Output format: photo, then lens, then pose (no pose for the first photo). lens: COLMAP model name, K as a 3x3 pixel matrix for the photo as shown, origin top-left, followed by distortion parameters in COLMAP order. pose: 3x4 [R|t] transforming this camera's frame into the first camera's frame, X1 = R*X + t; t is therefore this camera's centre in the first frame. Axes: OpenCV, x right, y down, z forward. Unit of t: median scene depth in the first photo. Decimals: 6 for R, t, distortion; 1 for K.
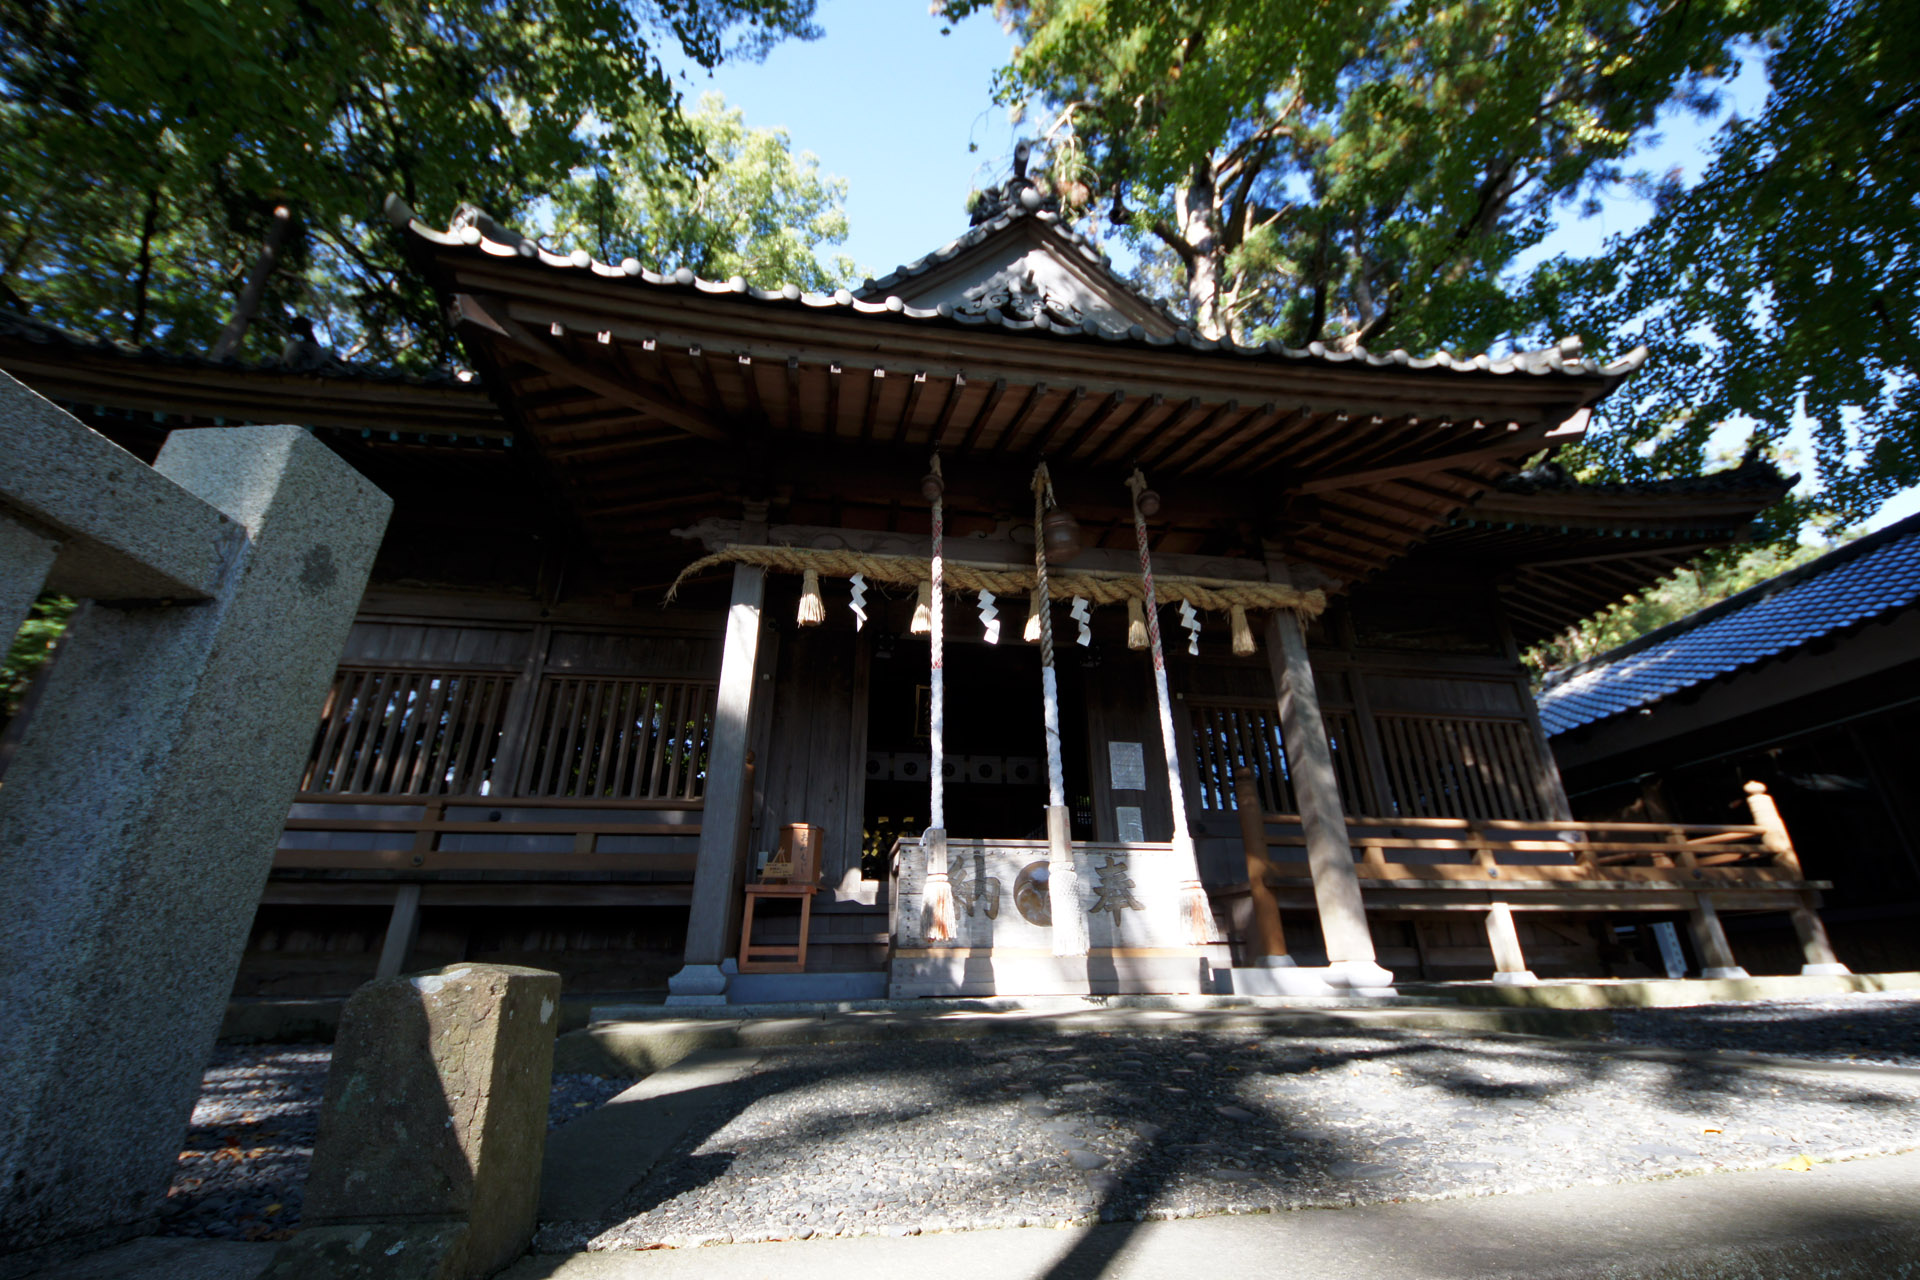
lens RADIAL K [[777.7, 0, 960.0], [0, 777.7, 640.0], [0, 0, 1]] dist [0.026934, -0.023444]
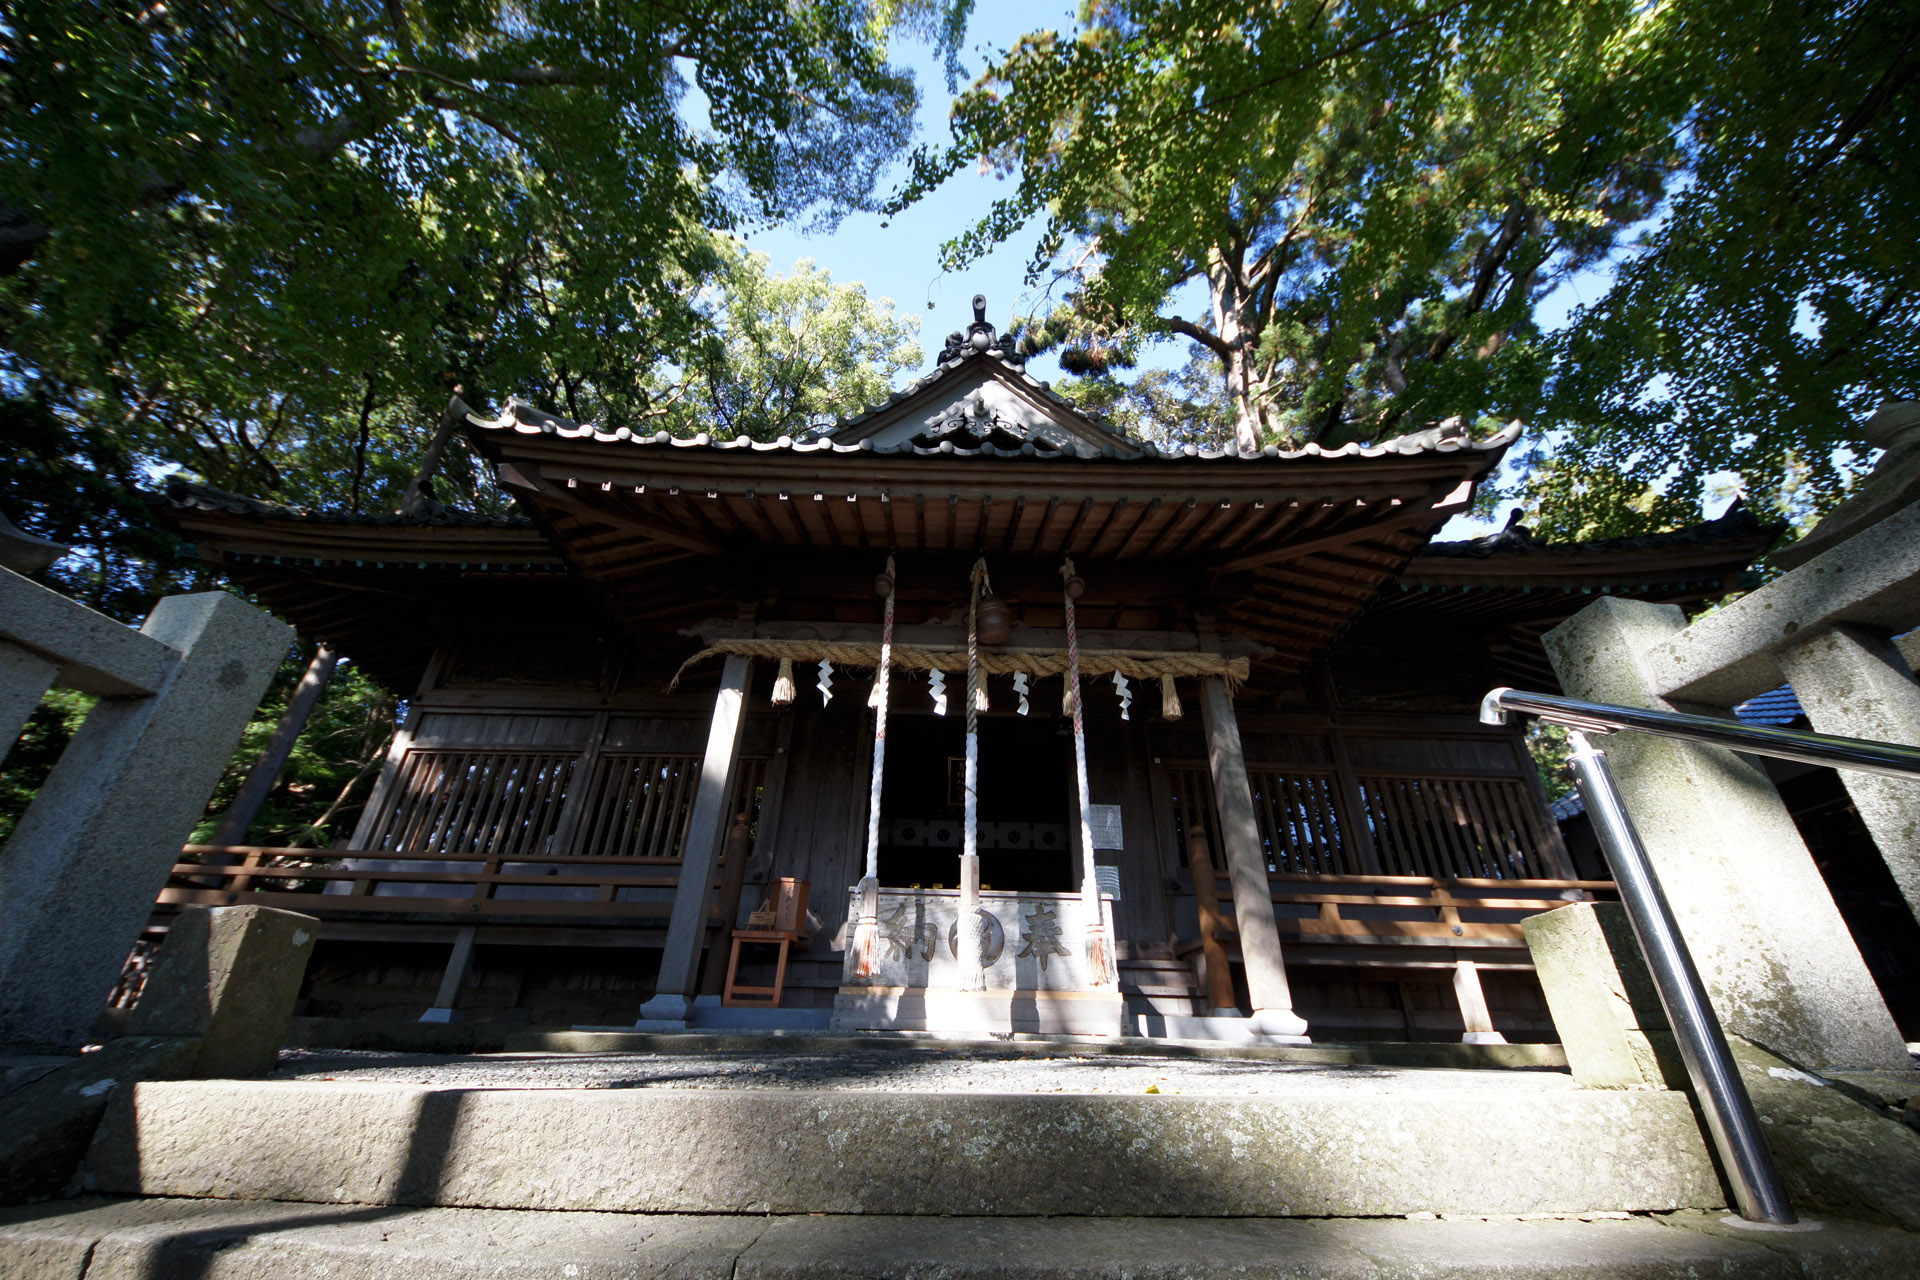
lens RADIAL K [[739.9, 0, 960.0], [0, 739.9, 640.0], [0, 0, 1]] dist [0.025542, -0.018753]
pose [[0.989782, -0.043008, -0.135947, 0.216298], [0.028496, 0.993856, -0.106945, 0.011629], [0.139712, 0.101979, 0.984927, -0.082054]]
